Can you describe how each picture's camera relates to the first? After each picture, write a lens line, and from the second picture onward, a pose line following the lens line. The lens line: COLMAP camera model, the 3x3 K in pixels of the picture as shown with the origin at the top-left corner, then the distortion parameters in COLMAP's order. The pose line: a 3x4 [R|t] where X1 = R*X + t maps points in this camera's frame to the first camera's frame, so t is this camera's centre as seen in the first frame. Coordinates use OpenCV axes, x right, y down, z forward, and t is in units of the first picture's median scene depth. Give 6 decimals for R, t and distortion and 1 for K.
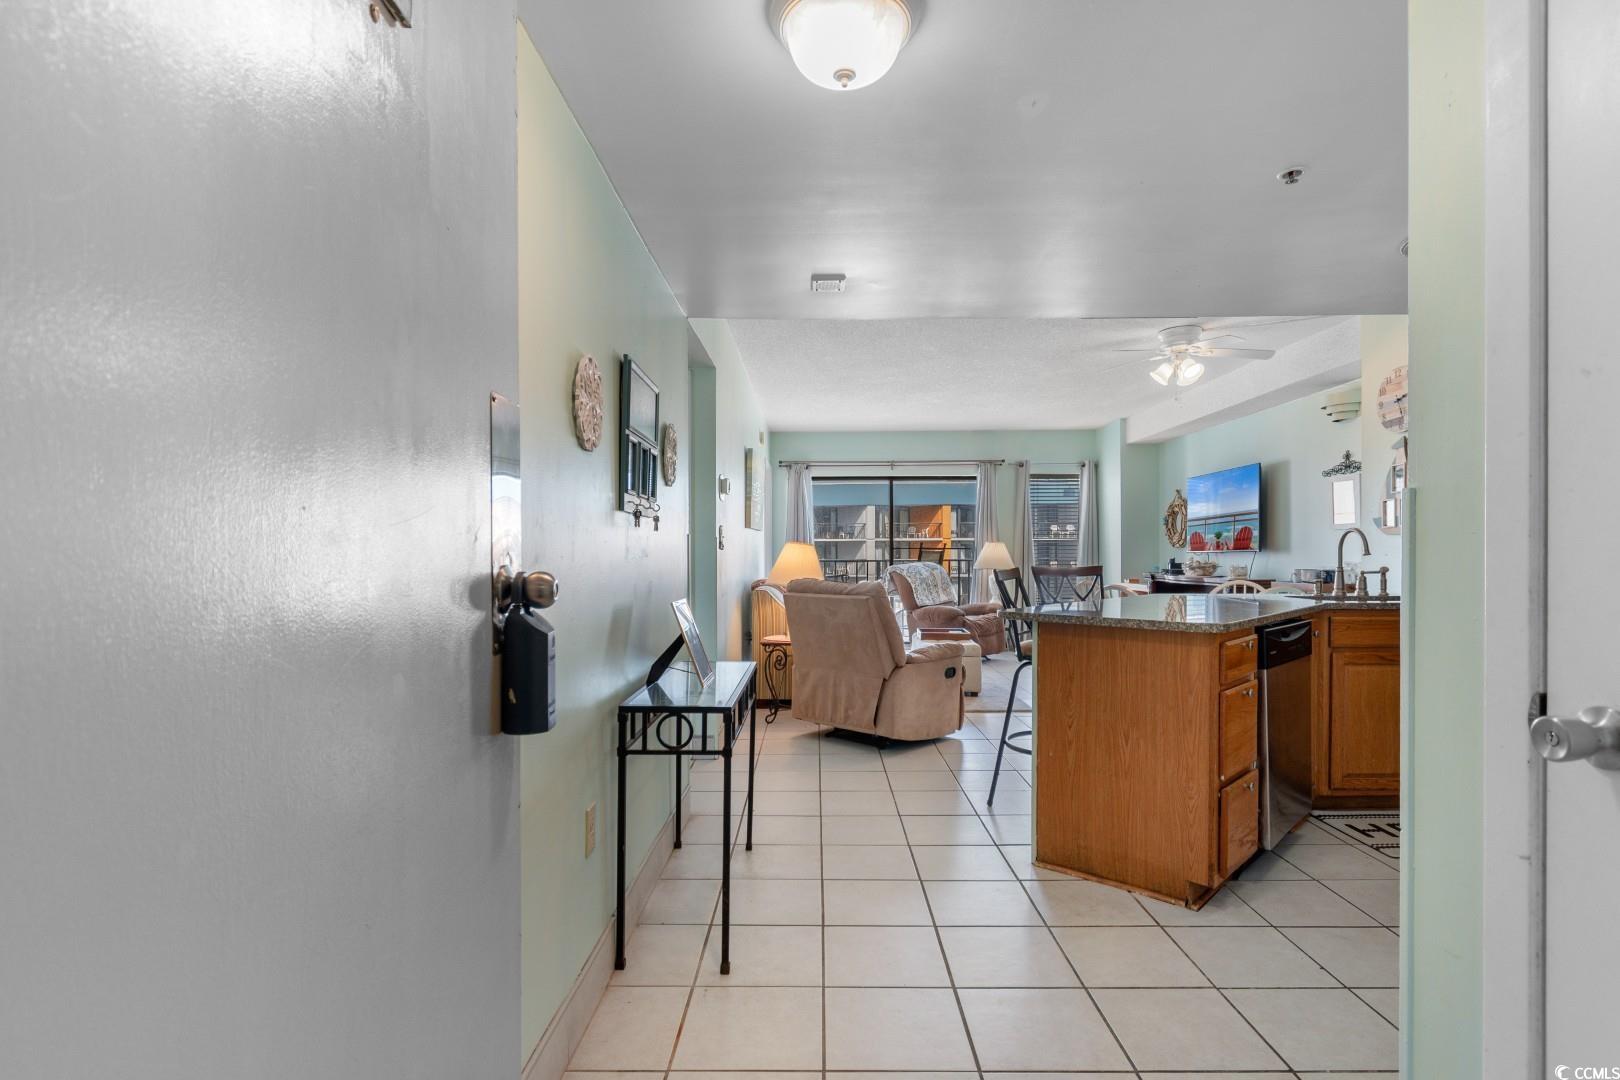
lens RADIAL K [[790.1, 0, 814.5], [0, 790.1, 559.7], [0, 0, 1]] dist [0.000864, -0.000329]
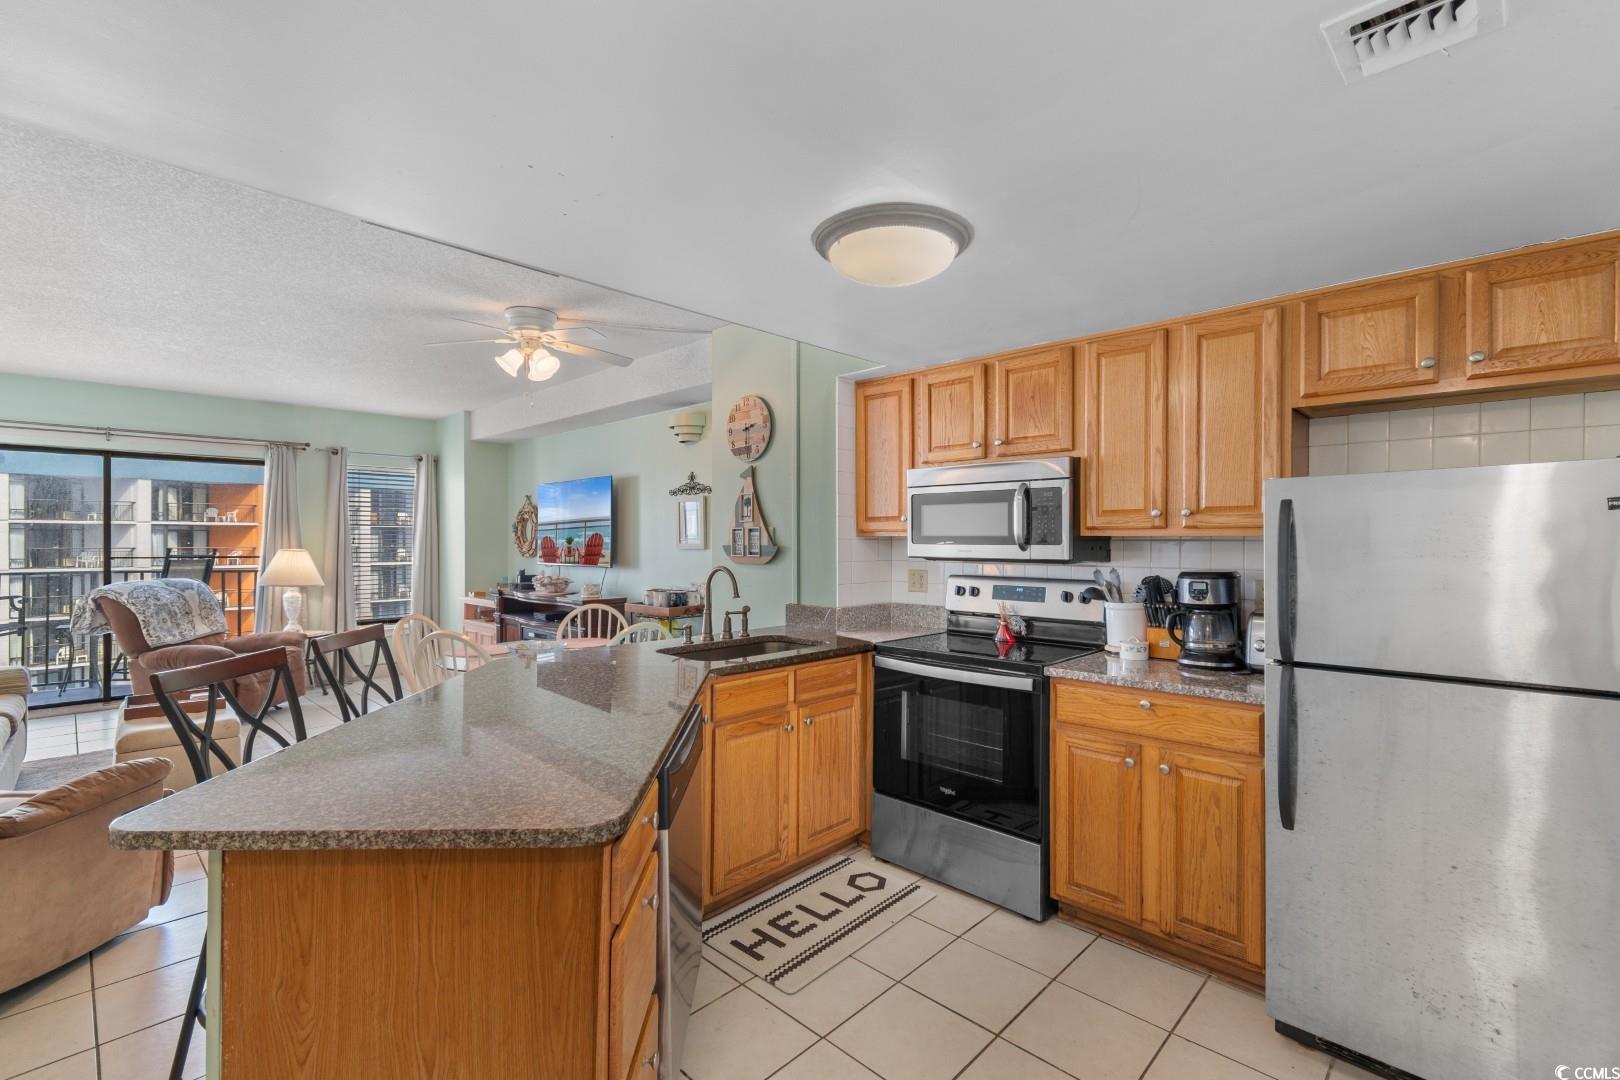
lens RADIAL K [[711.9, 0, 815.4], [0, 711.9, 541.3], [0, 0, 1]] dist [0.004153, -0.000205]
pose [[0.684830, 0.002661, 0.728698, 0.115323], [-0.000113, 0.999994, -0.003545, -0.045499], [-0.728703, 0.002345, 0.684826, 0.256527]]
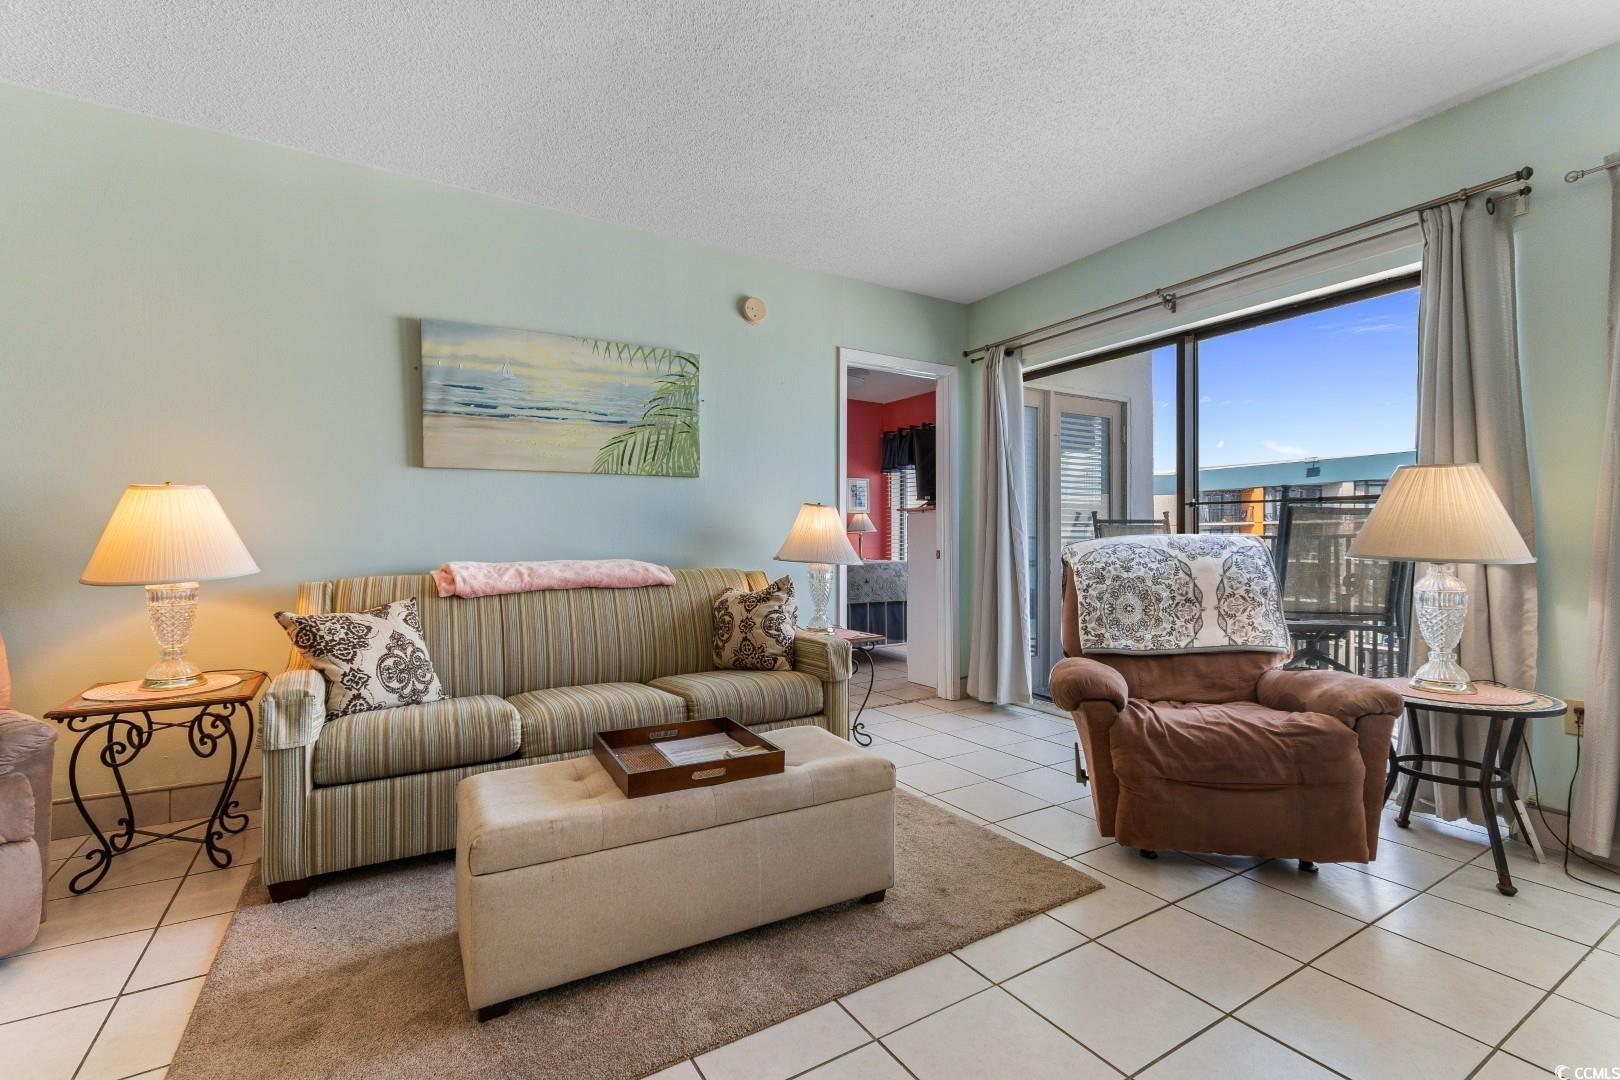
lens RADIAL K [[715.9, 0, 817.1], [0, 715.9, 545.5], [0, 0, 1]] dist [0.002161, -0.000975]
pose [[0.533383, 0.007150, -0.845843, 0.533693], [-0.004531, 0.999974, 0.005596, 0.010277], [0.845861, 0.000848, 0.533402, 1.085361]]
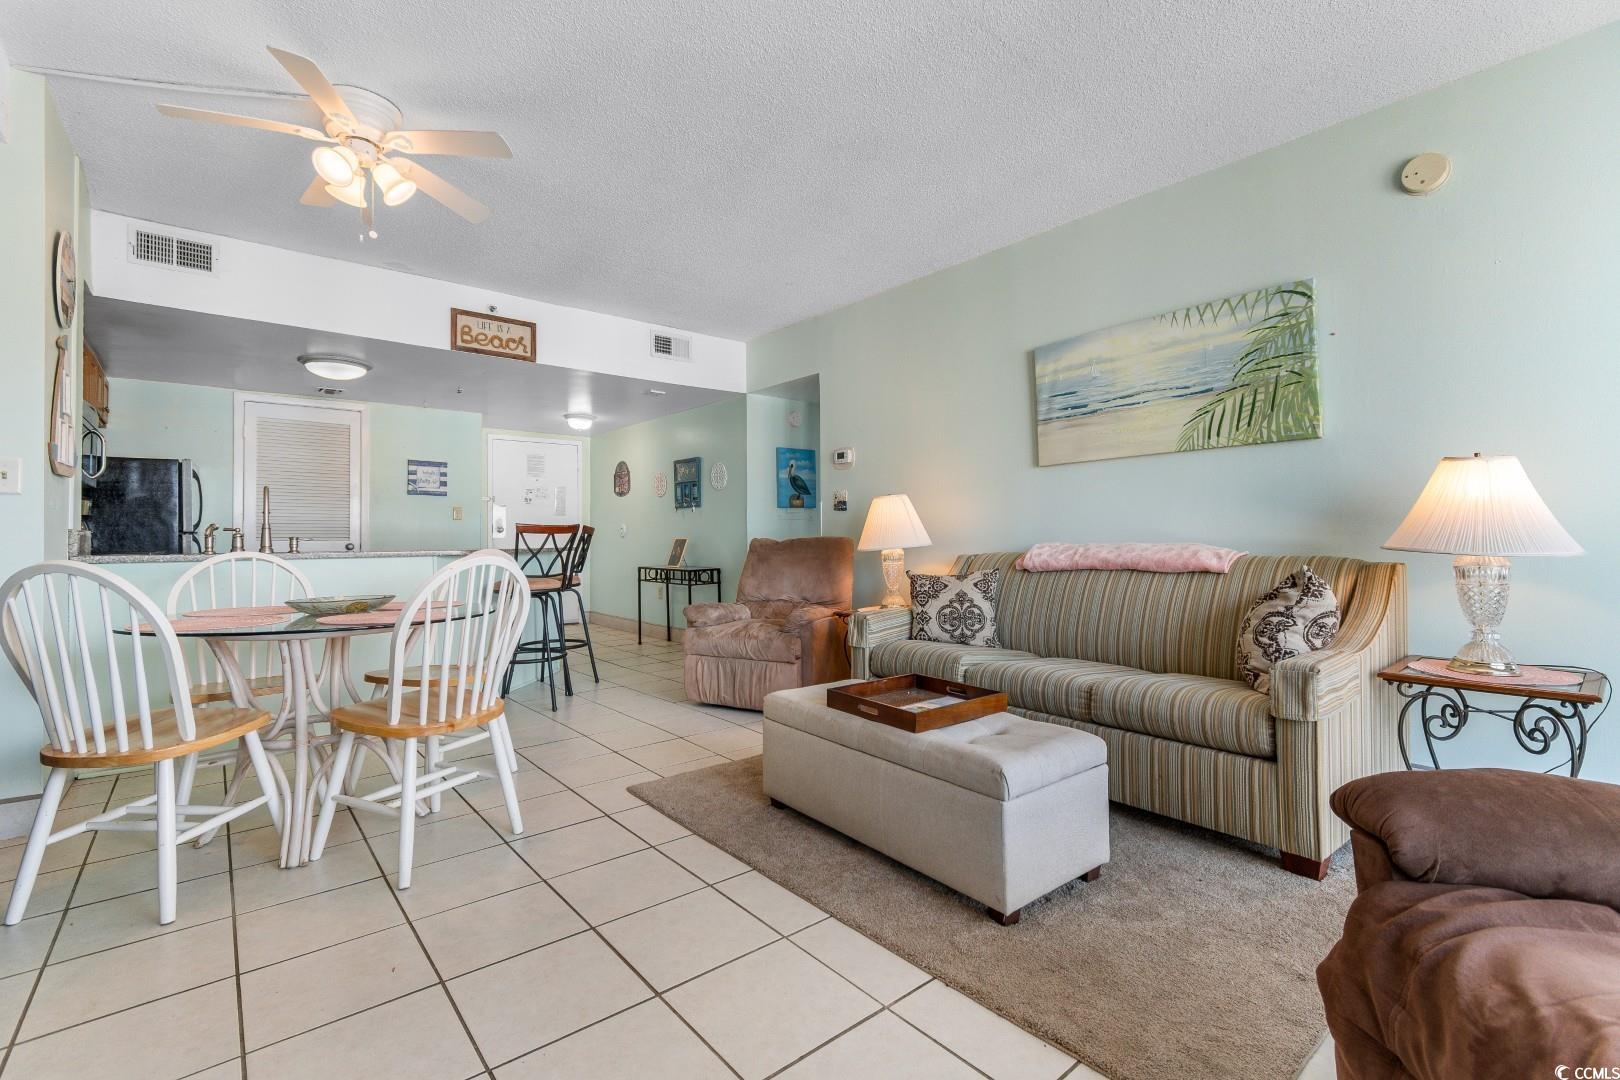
lens RADIAL K [[714.7, 0, 810.2], [0, 714.7, 529.4], [0, 0, 1]] dist [0.006372, -0.000707]
pose [[-0.762134, 0.001396, -0.647418, 0.516850], [0.005846, 0.999972, -0.004726, 0.016868], [0.647393, -0.007387, -0.762120, 1.501470]]
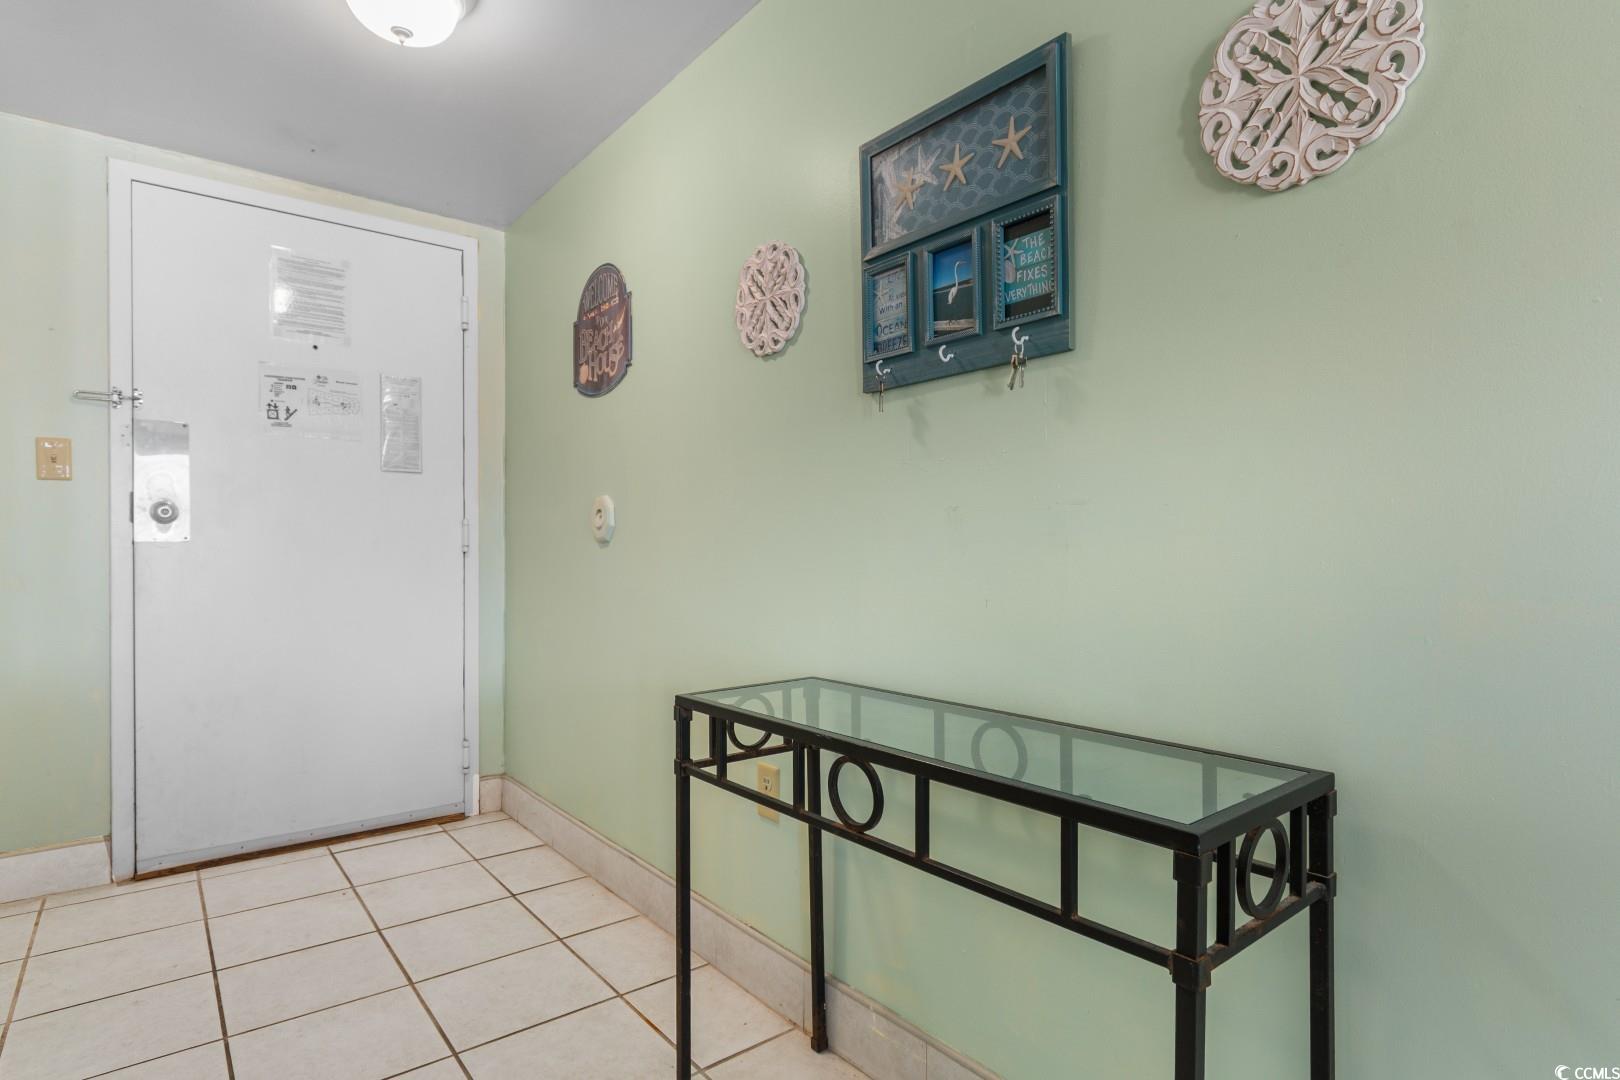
lens RADIAL K [[840.3, 0, 819.6], [0, 840.3, 556.6], [0, 0, 1]] dist [0.001366, 0.000375]
pose [[-0.774255, 0.005688, -0.632848, 0.088695], [-0.001663, 0.999938, 0.011023, 0.025386], [0.632872, 0.009587, -0.774197, 0.624706]]
